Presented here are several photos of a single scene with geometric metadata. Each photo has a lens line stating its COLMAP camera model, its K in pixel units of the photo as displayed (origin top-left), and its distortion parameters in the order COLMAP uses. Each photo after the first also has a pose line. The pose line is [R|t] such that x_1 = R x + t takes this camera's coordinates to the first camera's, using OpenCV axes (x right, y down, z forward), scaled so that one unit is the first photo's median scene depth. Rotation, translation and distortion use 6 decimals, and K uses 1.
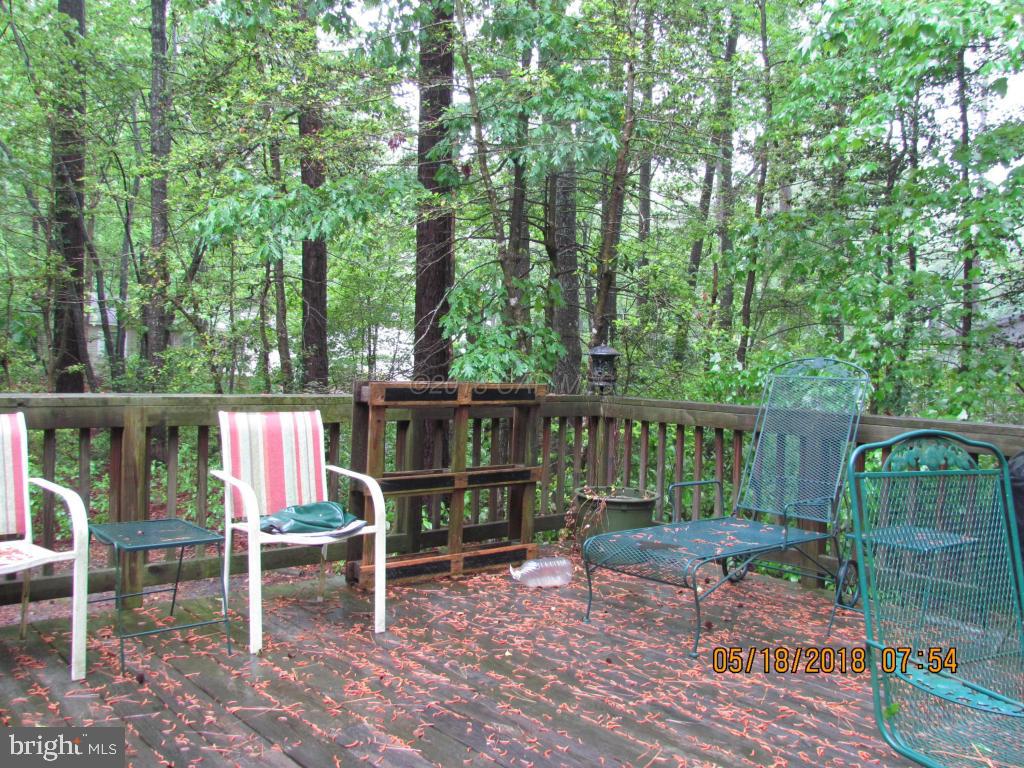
lens RADIAL K [[900.3, 0, 511.8], [0, 900.3, 391.2], [0, 0, 1]] dist [-0.052204, 0.027153]
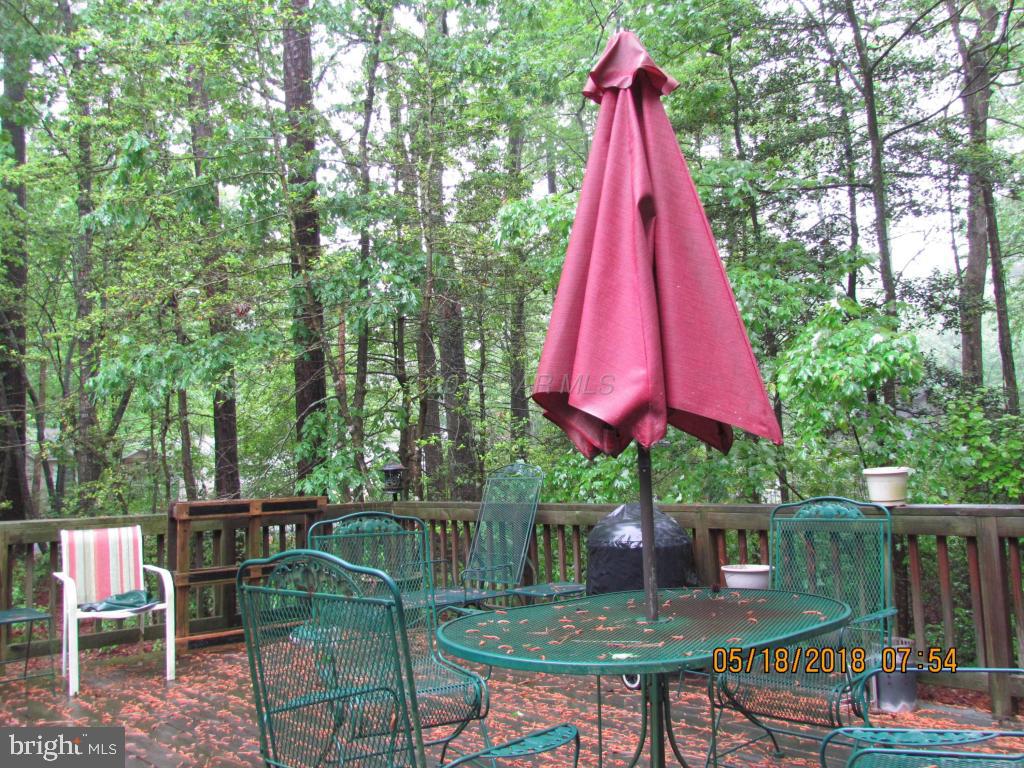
lens RADIAL K [[900.3, 0, 511.9], [0, 900.3, 378.1], [0, 0, 1]] dist [-0.052204, 0.027153]
pose [[0.997333, -0.062467, 0.037746, 0.315388], [0.066933, 0.989021, -0.131745, 0.015398], [-0.029102, 0.133920, 0.990565, -0.406152]]
